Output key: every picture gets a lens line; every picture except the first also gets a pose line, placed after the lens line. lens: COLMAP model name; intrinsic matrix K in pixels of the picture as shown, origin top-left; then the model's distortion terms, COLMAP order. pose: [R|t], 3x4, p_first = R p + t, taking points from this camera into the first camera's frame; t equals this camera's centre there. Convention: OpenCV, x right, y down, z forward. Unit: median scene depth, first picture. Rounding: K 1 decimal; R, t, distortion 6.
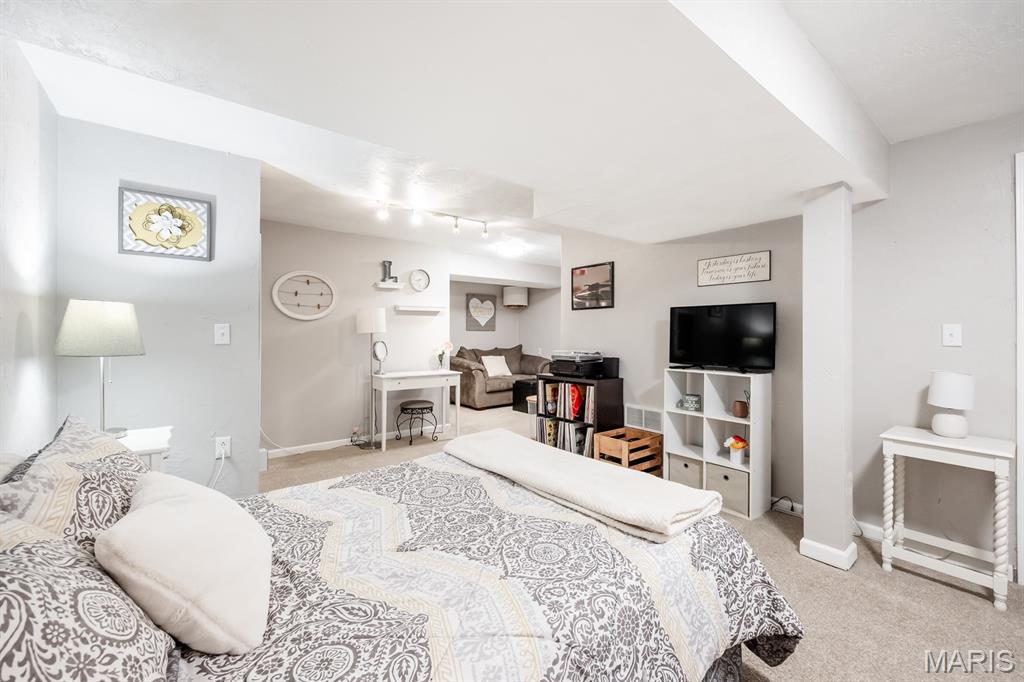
lens RADIAL K [[426.0, 0, 508.0], [0, 426.0, 330.4], [0, 0, 1]] dist [-0.000301, 0.000016]
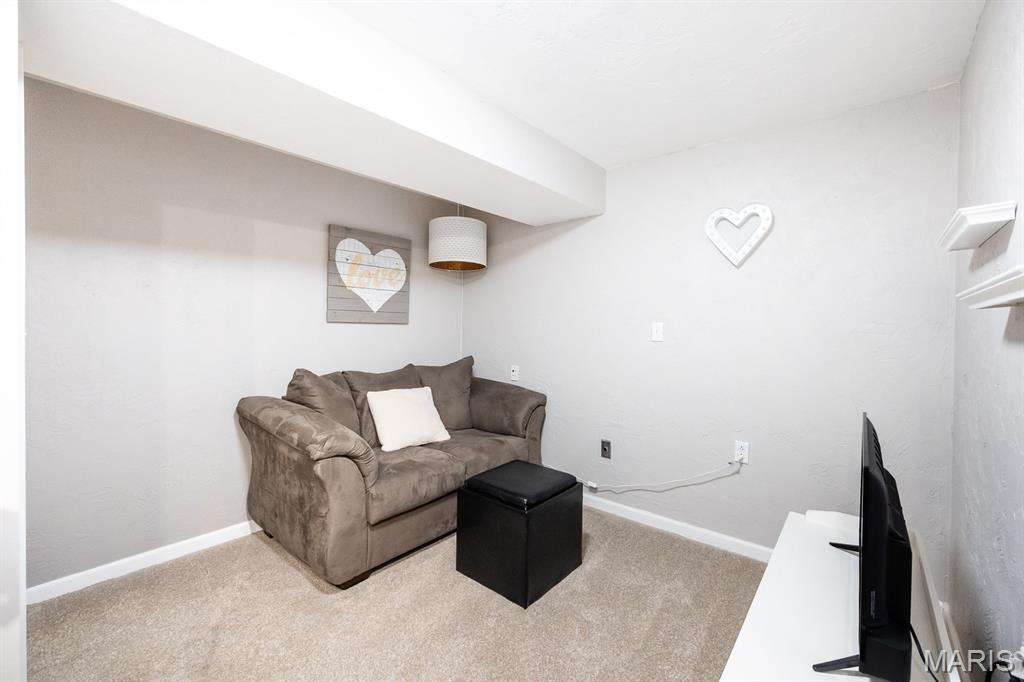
lens RADIAL K [[410.8, 0, 508.7], [0, 410.8, 324.8], [0, 0, 1]] dist [0.000352, 0.000000]
pose [[0.983652, -0.000757, 0.180078, -0.005811], [0.001374, 0.999994, -0.003301, 0.004044], [-0.180074, 0.003495, 0.983647, 0.630887]]
